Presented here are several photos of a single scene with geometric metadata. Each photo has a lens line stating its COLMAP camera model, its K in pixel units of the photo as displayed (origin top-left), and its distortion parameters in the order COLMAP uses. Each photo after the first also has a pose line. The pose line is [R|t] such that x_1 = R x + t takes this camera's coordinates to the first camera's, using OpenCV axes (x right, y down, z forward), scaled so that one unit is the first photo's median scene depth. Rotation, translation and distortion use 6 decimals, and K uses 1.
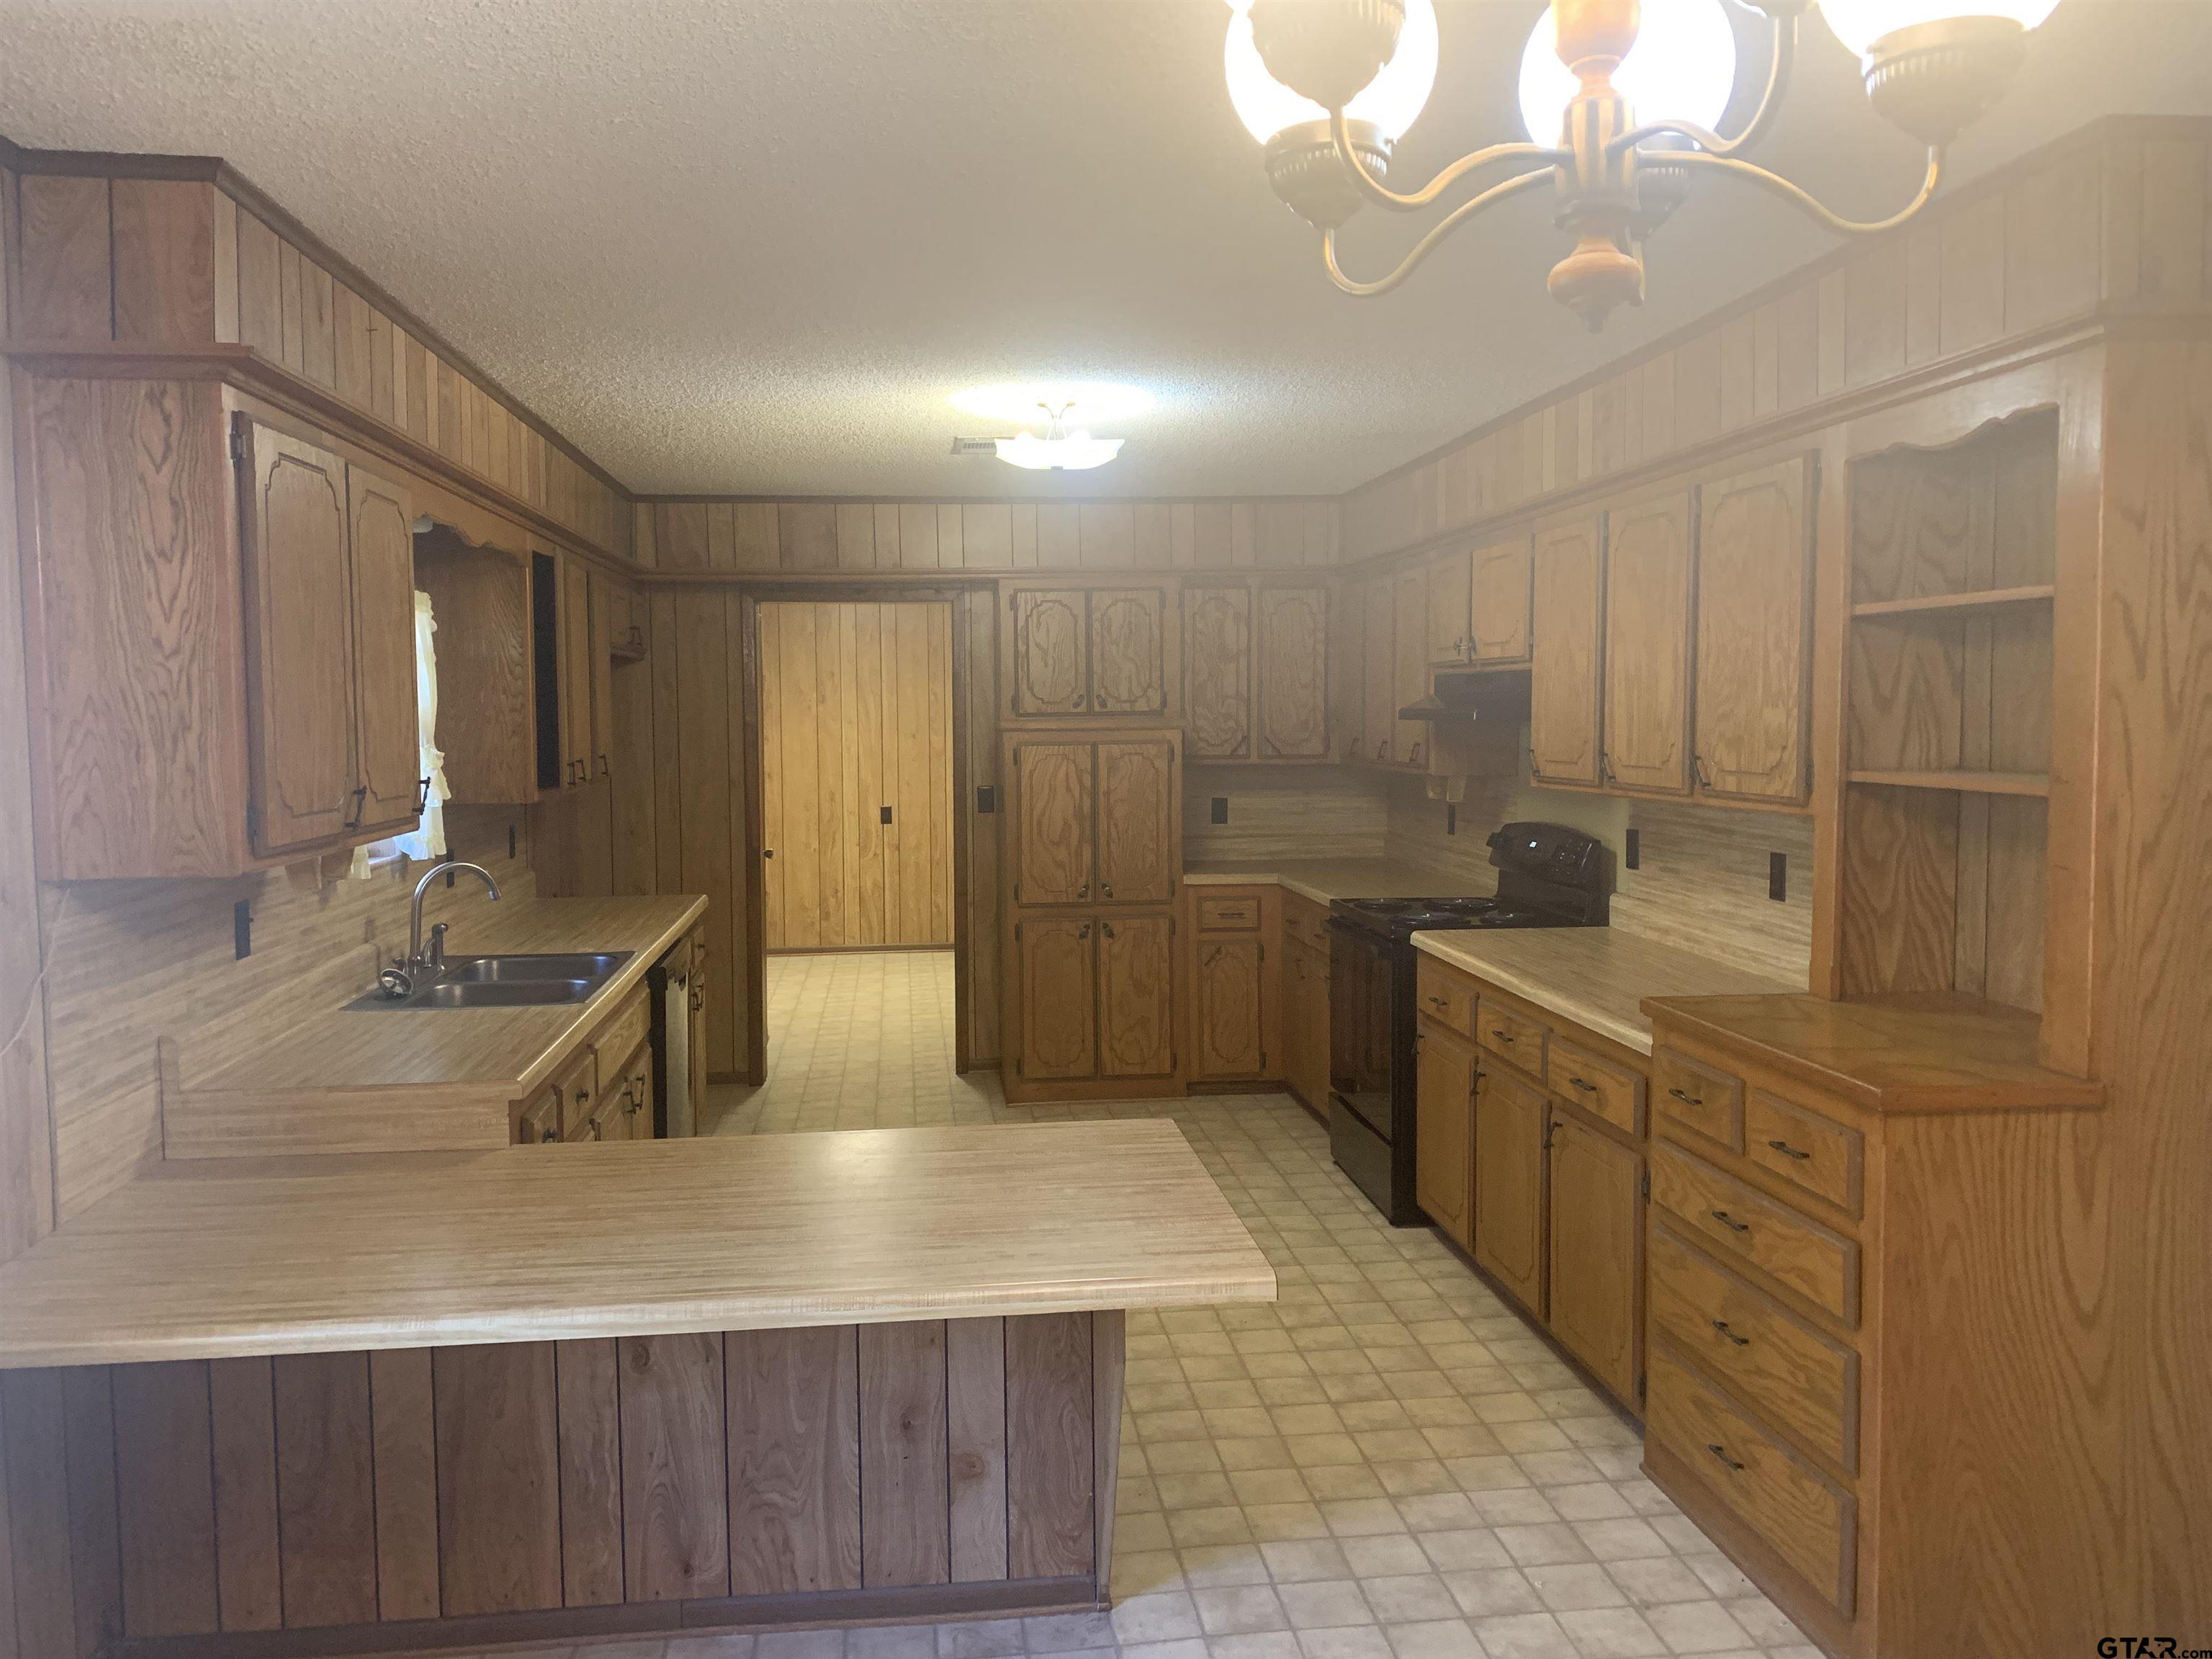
lens RADIAL K [[1699.1, 0, 1072.6], [0, 1699.1, 813.7], [0, 0, 1]] dist [0.027347, -0.029907]
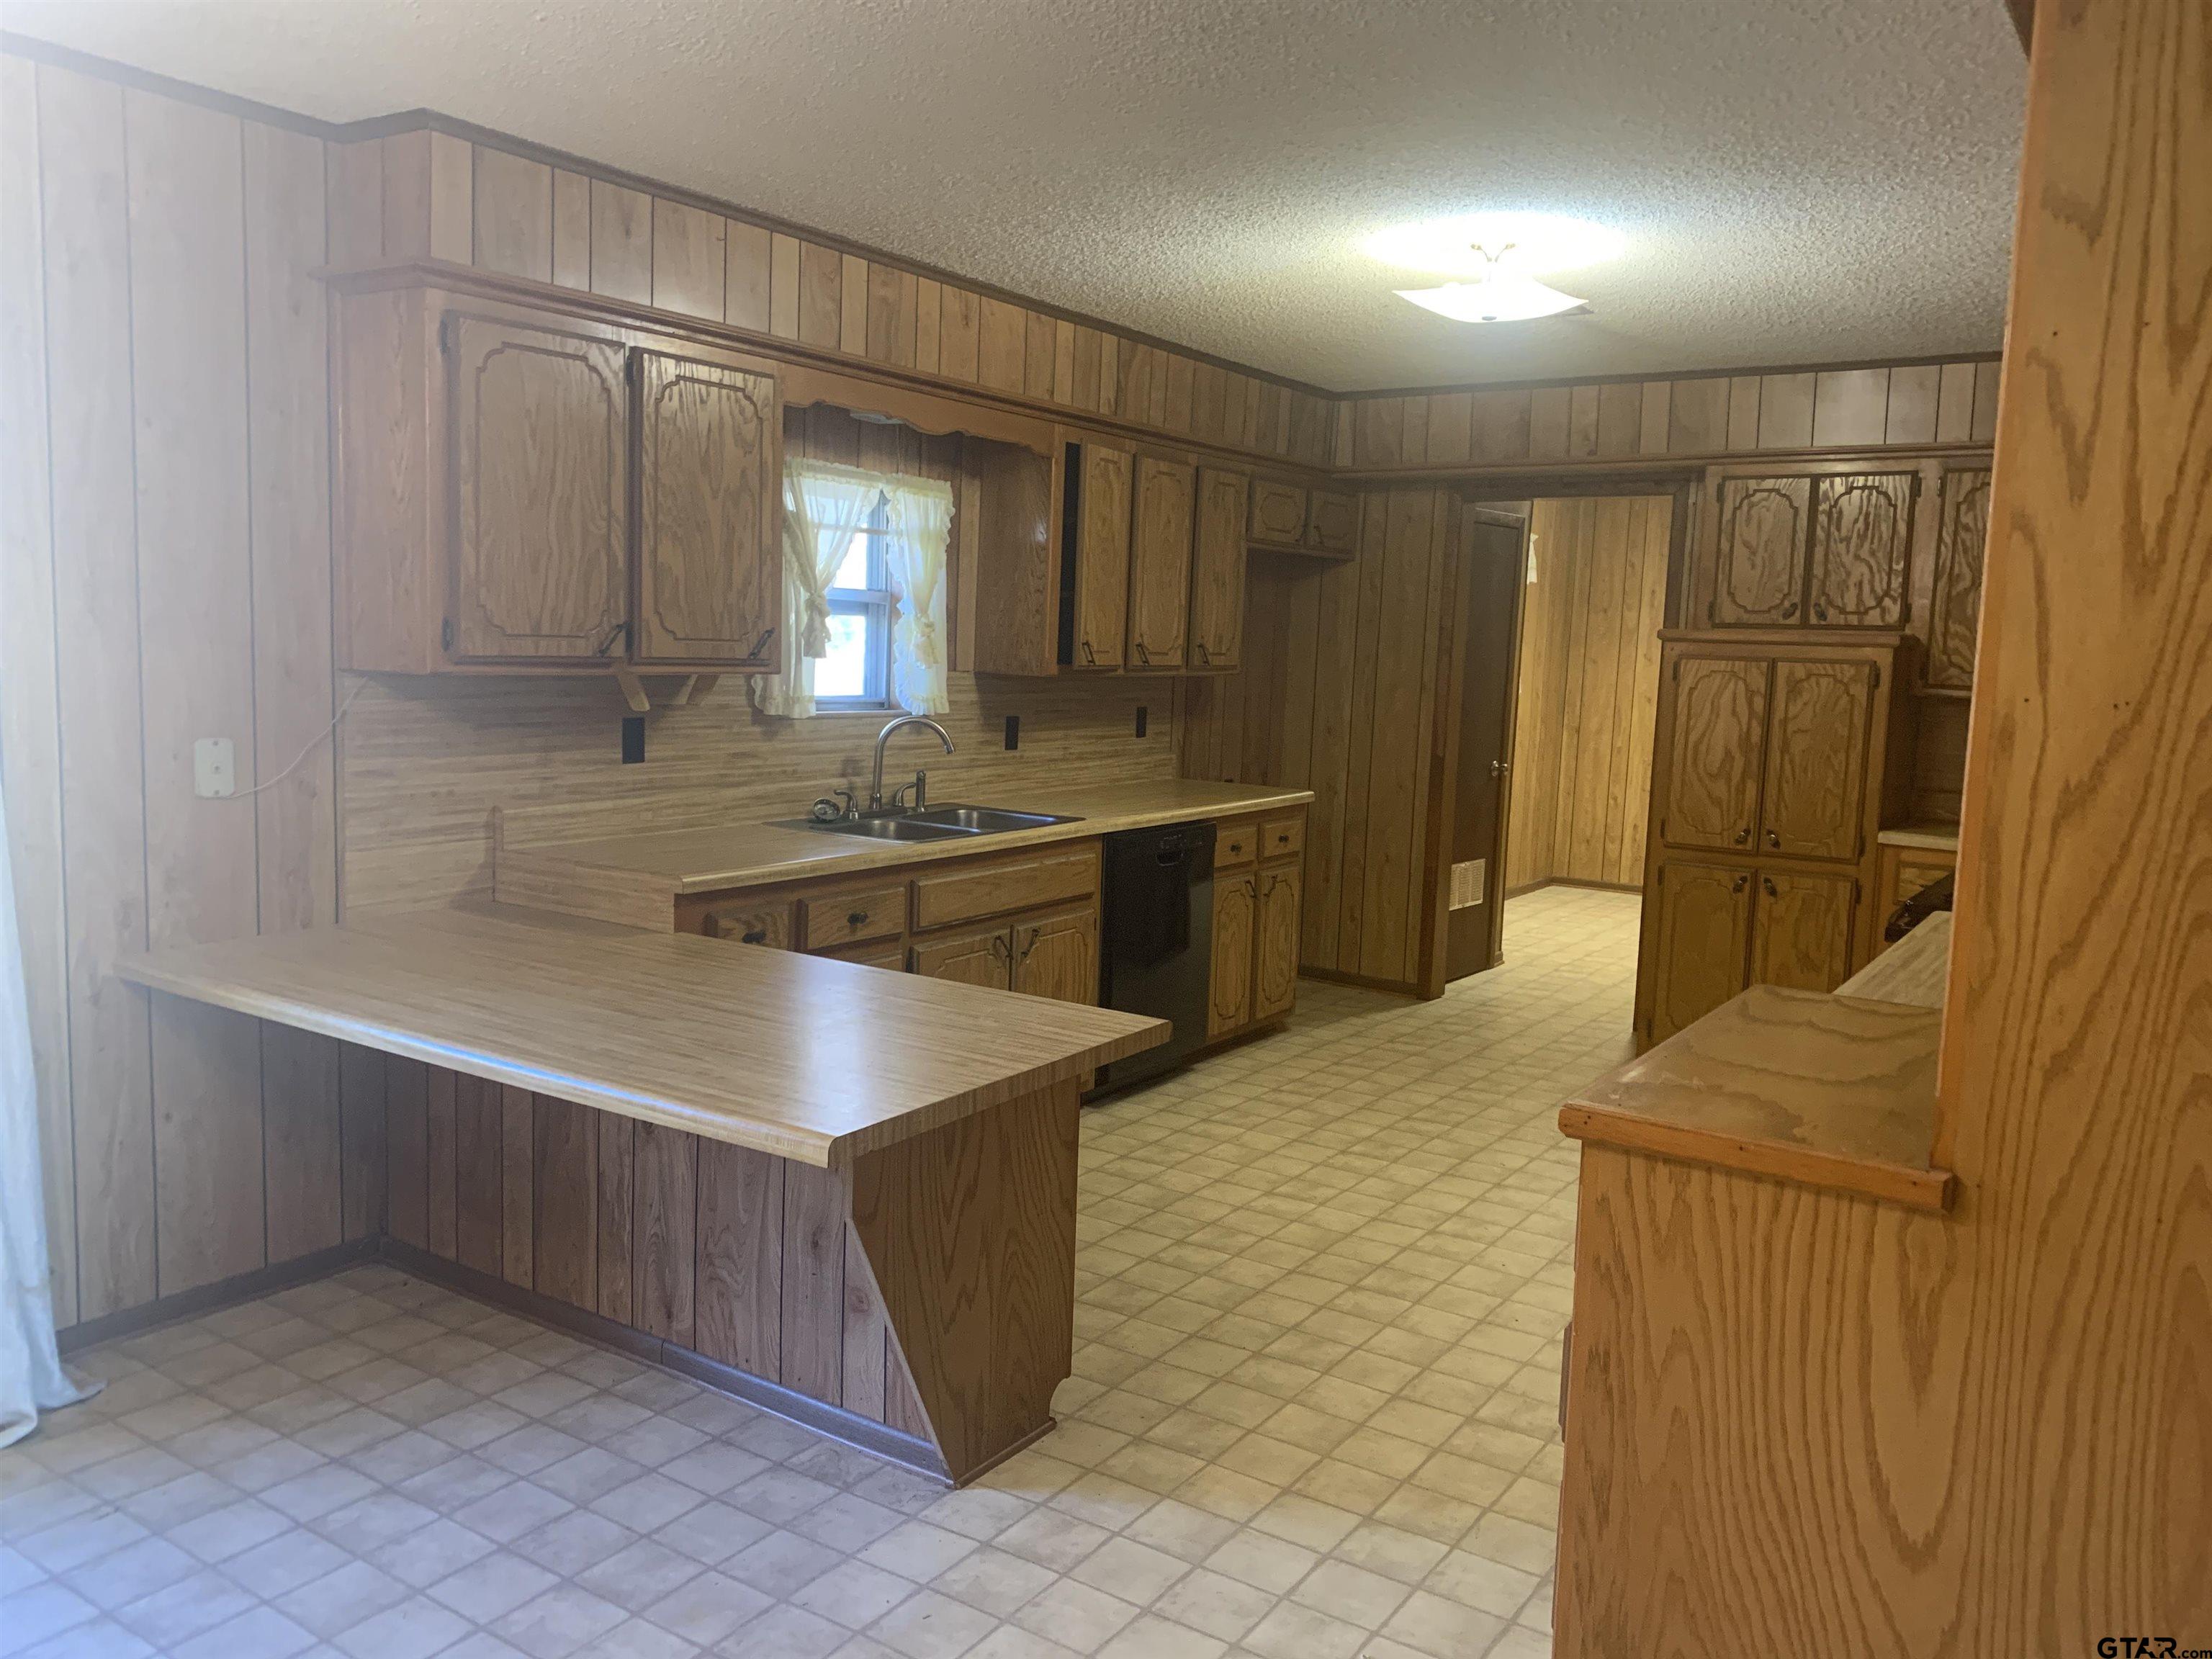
lens RADIAL K [[1699.1, 0, 1060.0], [0, 1699.1, 812.8], [0, 0, 1]] dist [0.027347, -0.029907]
pose [[0.757103, 0.105539, -0.644715, 0.651531], [-0.082074, 0.994412, 0.066402, 0.014174], [0.648120, 0.002641, 0.761534, 0.297965]]
